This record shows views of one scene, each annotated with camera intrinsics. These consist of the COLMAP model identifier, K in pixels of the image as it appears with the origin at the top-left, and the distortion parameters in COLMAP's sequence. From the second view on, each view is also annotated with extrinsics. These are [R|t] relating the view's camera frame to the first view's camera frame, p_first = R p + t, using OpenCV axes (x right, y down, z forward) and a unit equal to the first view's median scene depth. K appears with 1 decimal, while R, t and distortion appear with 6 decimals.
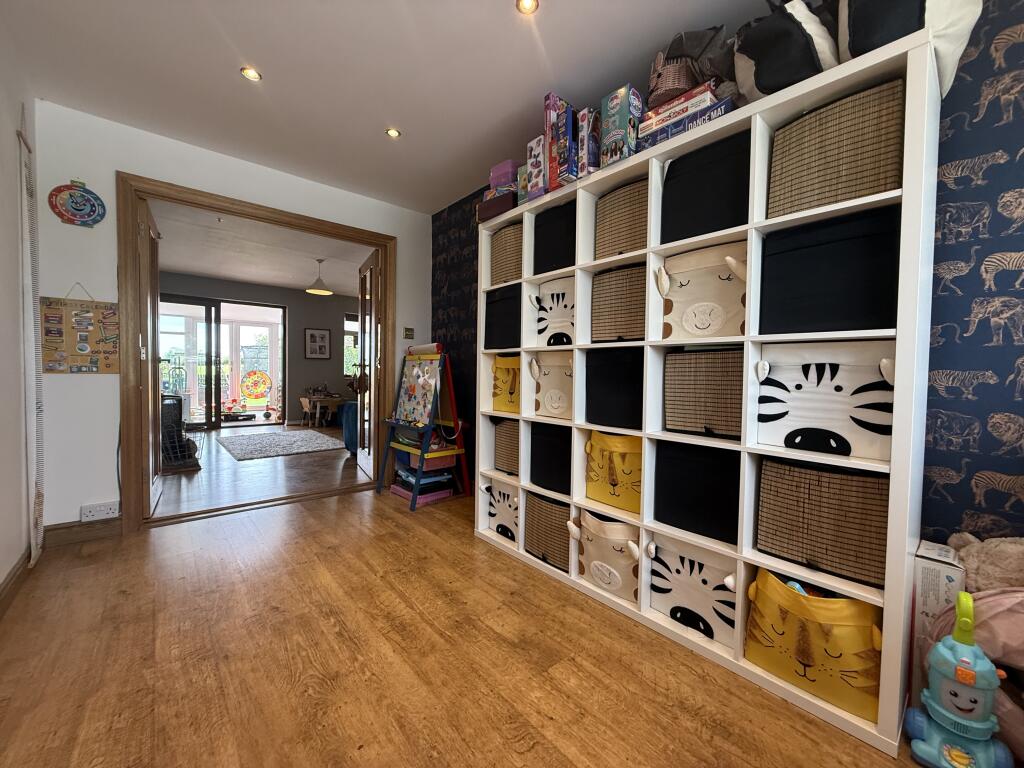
lens RADIAL K [[407.4, 0, 513.1], [0, 407.4, 384.1], [0, 0, 1]] dist [0.002081, 0.000010]
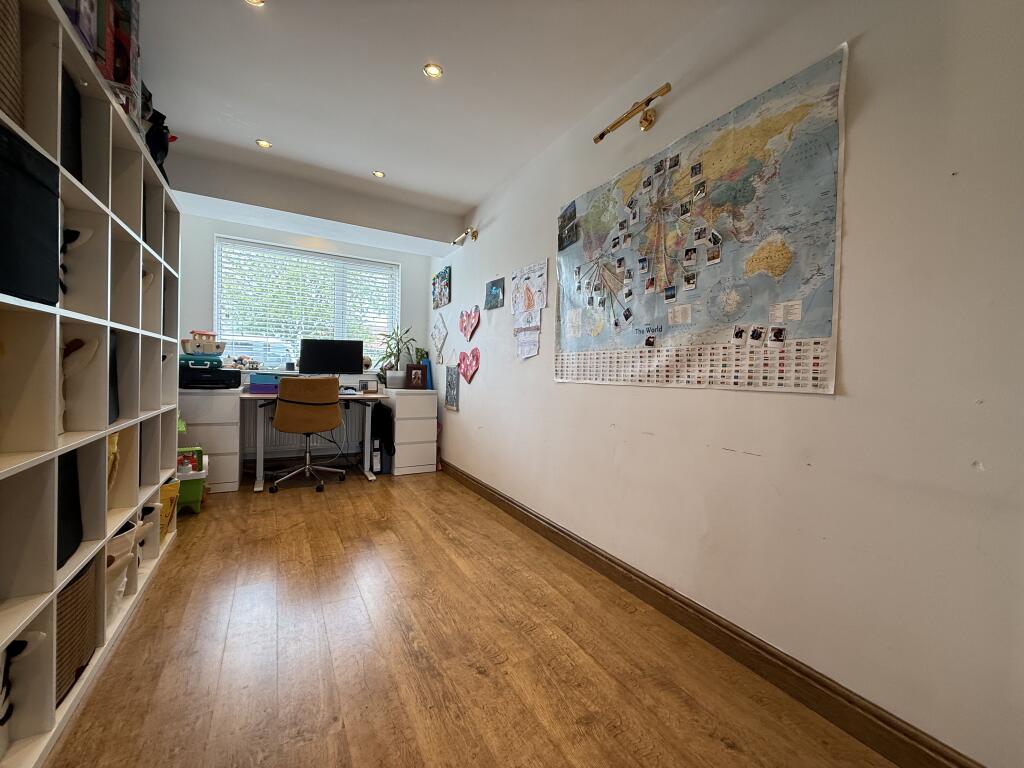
lens RADIAL K [[407.4, 0, 511.2], [0, 407.4, 382.9], [0, 0, 1]] dist [0.002081, 0.000010]
pose [[-0.979757, -0.049767, 0.193907, -1.041667], [-0.040075, 0.997758, 0.053591, -0.083105], [-0.196140, 0.044735, -0.979555, 2.374597]]
